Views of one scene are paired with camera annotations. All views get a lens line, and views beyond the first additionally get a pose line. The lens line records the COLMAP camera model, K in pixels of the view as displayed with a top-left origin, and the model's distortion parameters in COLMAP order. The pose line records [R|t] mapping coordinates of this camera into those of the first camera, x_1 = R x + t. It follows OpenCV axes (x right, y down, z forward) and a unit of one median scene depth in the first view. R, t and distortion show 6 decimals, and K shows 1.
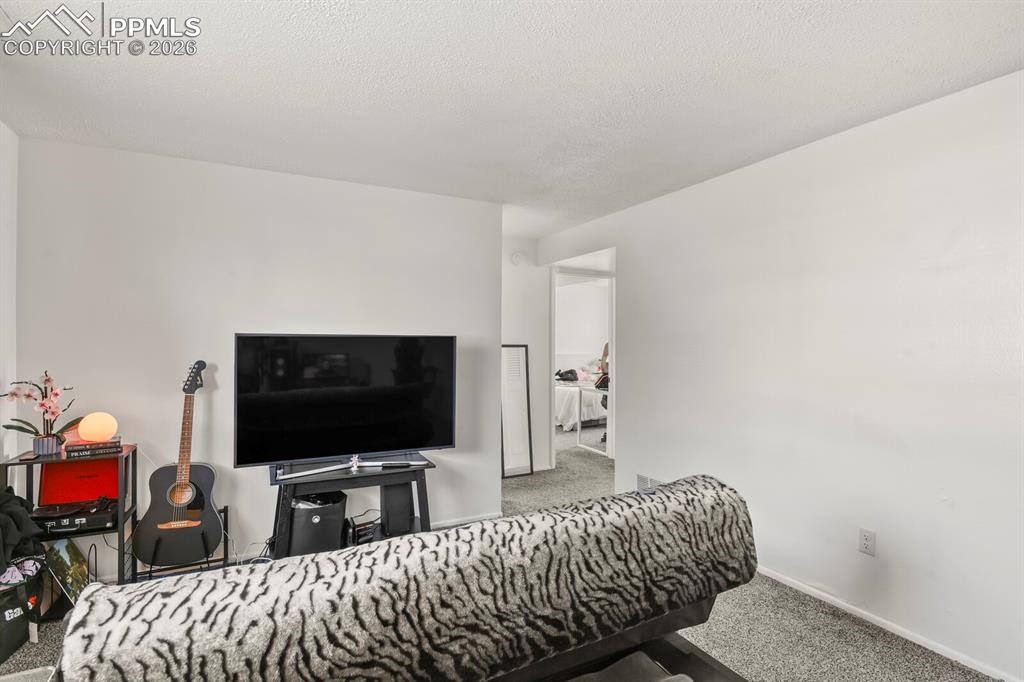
lens RADIAL K [[501.8, 0, 511.9], [0, 501.8, 339.8], [0, 0, 1]] dist [-0.001345, -0.007408]
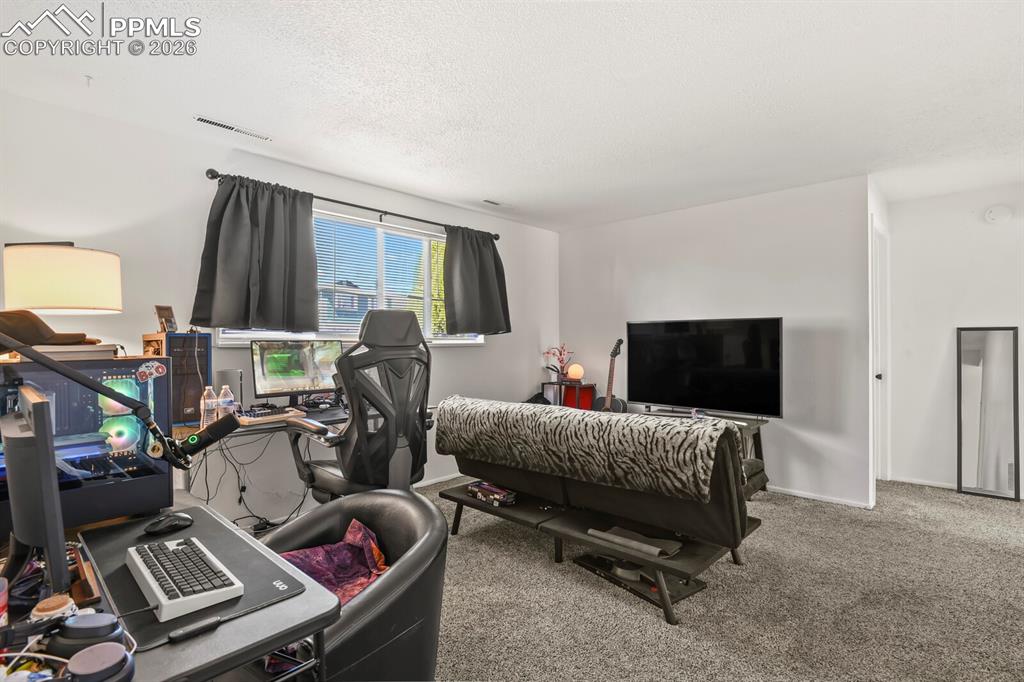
lens RADIAL K [[501.8, 0, 511.9], [0, 501.8, 339.8], [0, 0, 1]] dist [-0.001345, -0.007408]
pose [[0.324230, -0.010832, -0.945916, 1.701295], [0.004257, 0.999941, -0.009991, 0.114582], [0.945969, -0.000787, 0.324257, 0.175612]]
